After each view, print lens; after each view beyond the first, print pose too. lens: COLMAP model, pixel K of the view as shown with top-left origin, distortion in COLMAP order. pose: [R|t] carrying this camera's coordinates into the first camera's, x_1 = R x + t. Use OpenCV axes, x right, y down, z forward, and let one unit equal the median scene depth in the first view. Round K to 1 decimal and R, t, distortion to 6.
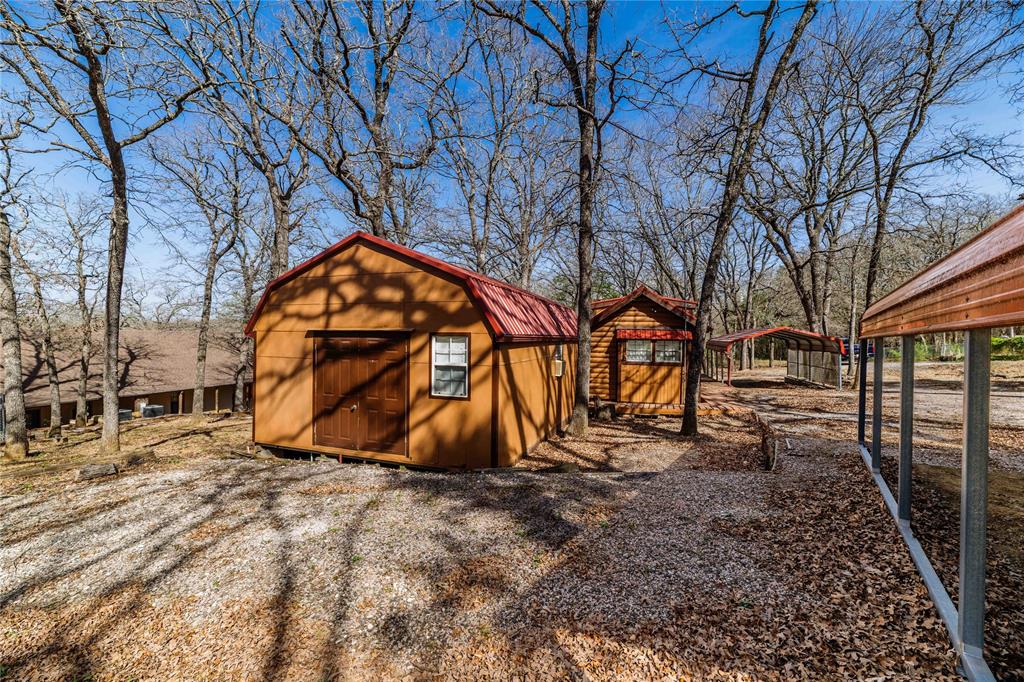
lens RADIAL K [[413.4, 0, 511.4], [0, 413.4, 335.5], [0, 0, 1]] dist [0.000672, -0.000239]
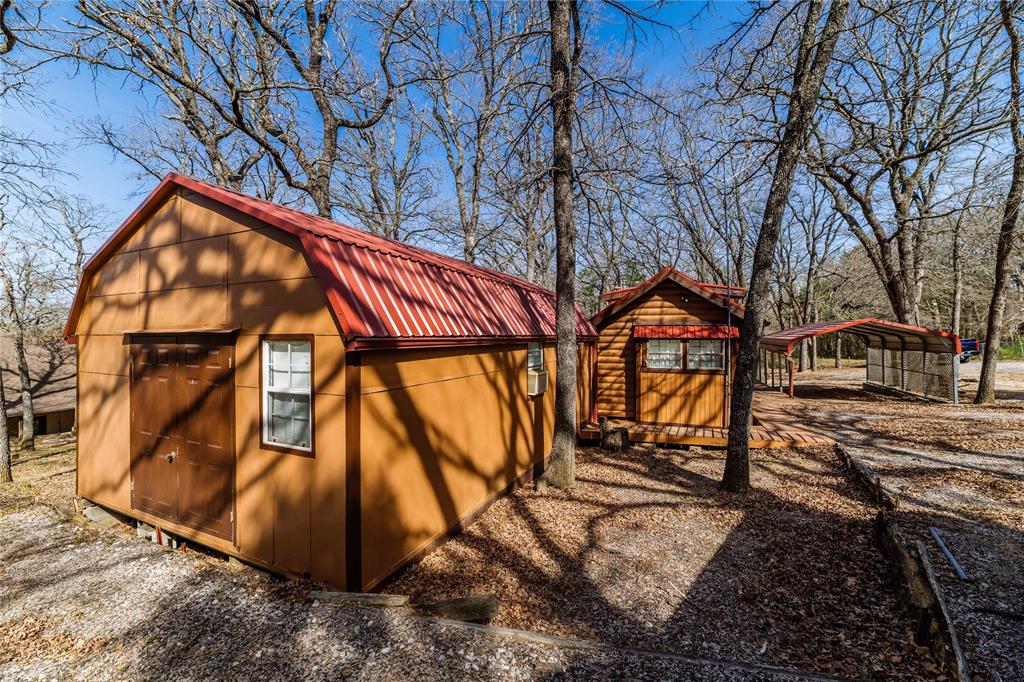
lens RADIAL K [[413.4, 0, 506.0], [0, 413.4, 334.1], [0, 0, 1]] dist [0.000672, -0.000239]
pose [[0.994628, -0.013191, -0.102667, 0.138389], [0.013069, 0.999913, -0.001861, -0.000476], [0.102683, 0.000509, 0.994714, 0.312375]]
